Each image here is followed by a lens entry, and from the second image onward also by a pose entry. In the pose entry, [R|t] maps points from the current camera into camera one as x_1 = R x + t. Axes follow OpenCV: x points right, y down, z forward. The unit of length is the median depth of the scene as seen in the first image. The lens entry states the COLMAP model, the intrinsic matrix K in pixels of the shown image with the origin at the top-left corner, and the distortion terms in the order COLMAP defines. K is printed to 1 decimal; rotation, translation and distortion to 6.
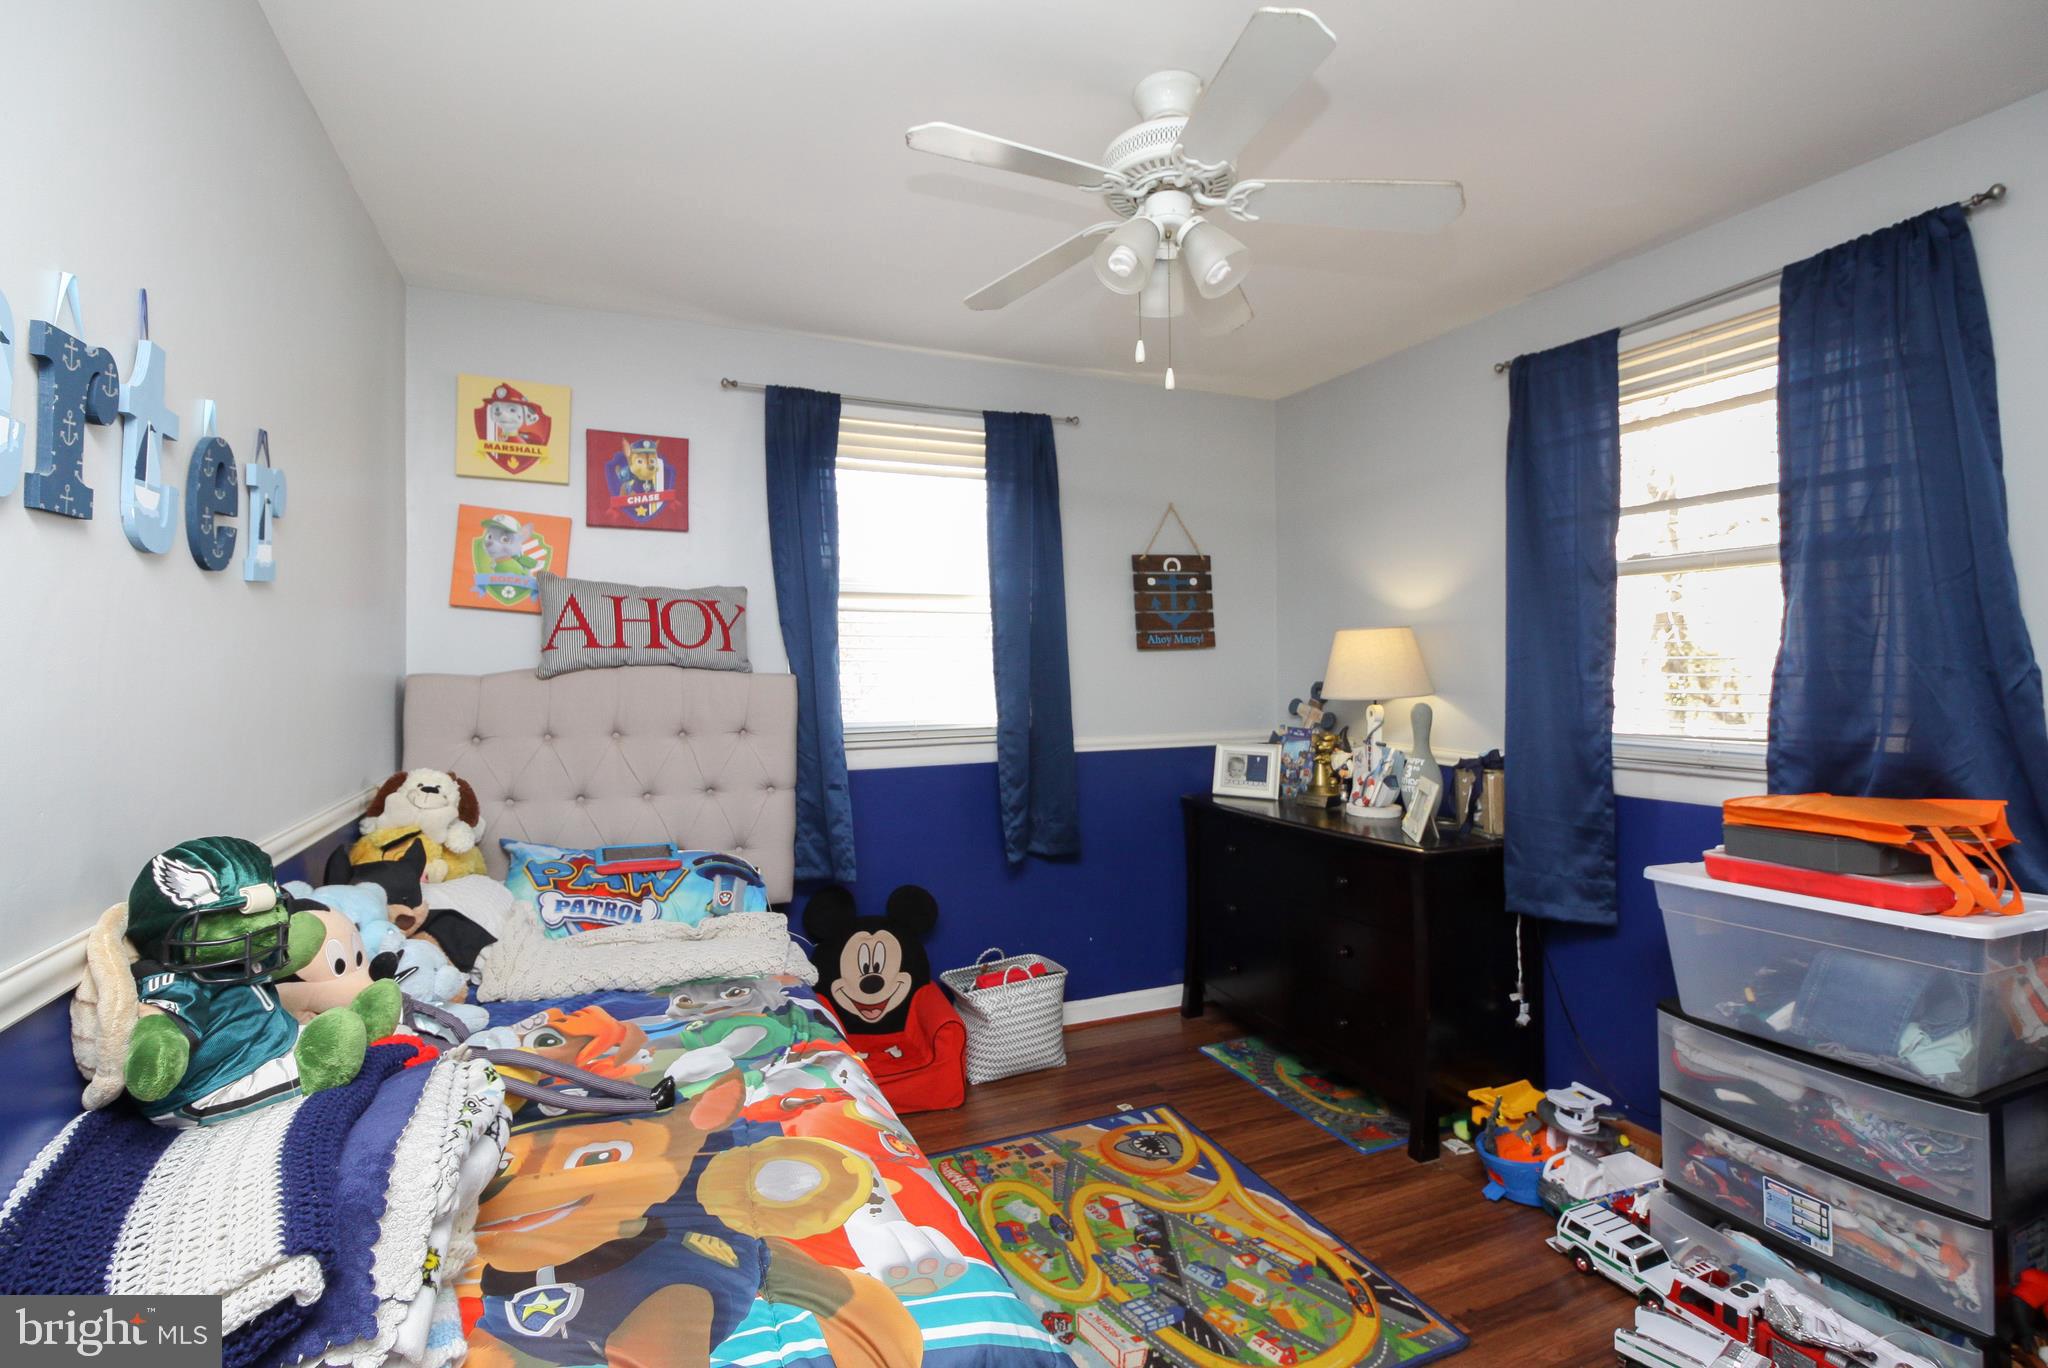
lens RADIAL K [[957.0, 0, 1026.5], [0, 957.0, 644.5], [0, 0, 1]] dist [0.018174, -0.017137]
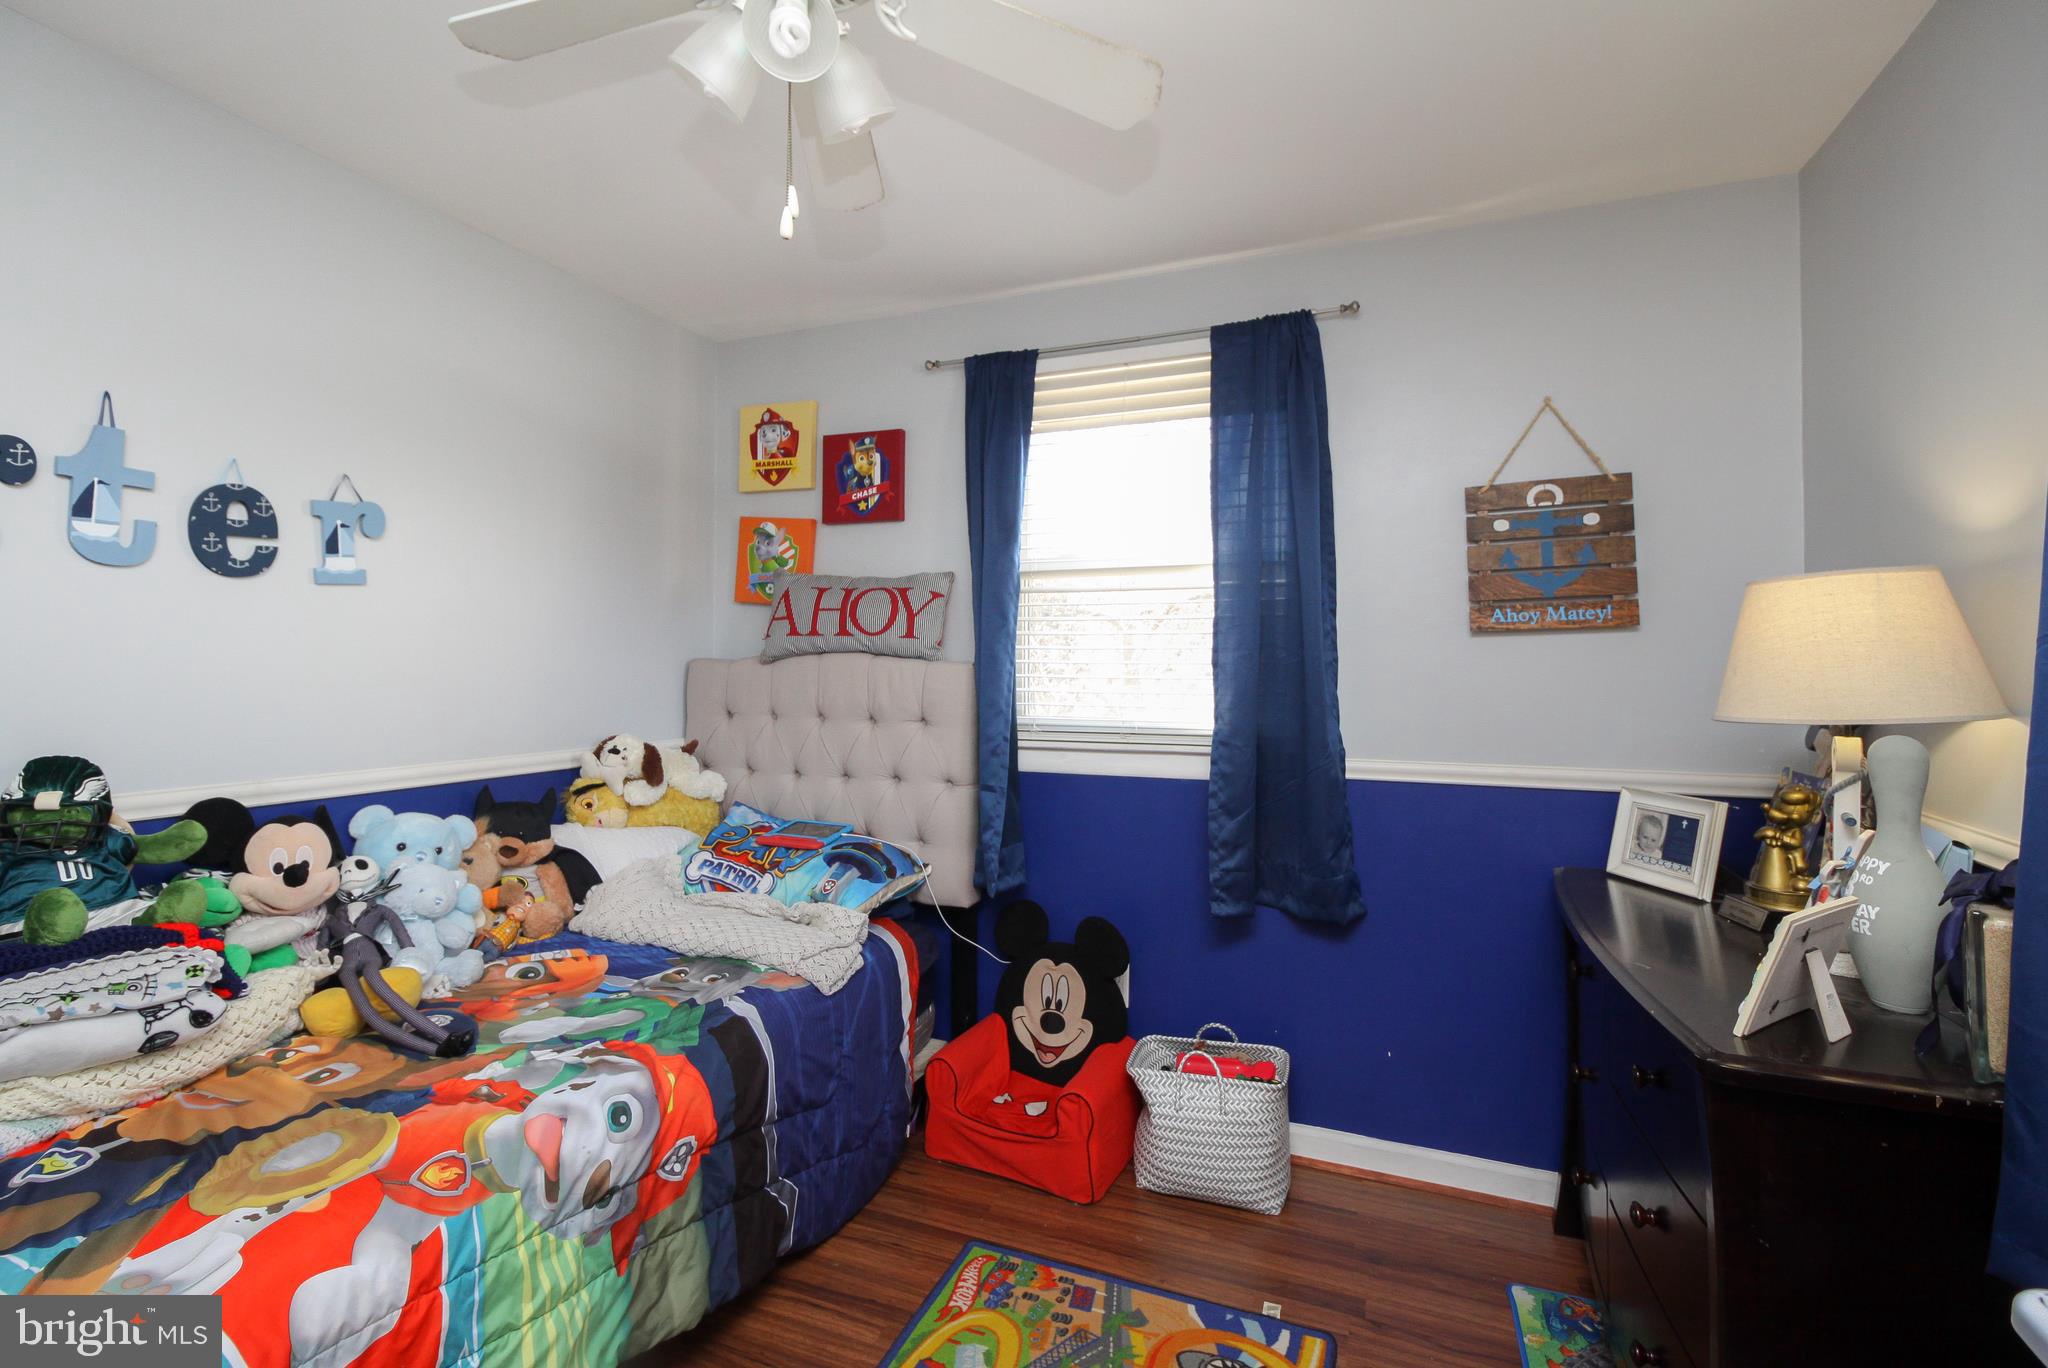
lens RADIAL K [[952.9, 0, 1007.3], [0, 952.9, 643.4], [0, 0, 1]] dist [0.023197, -0.014727]
pose [[0.688180, -0.008486, -0.725490, 0.445784], [0.006268, 0.999964, -0.005751, 0.017662], [0.725513, -0.000589, 0.688209, 0.384901]]
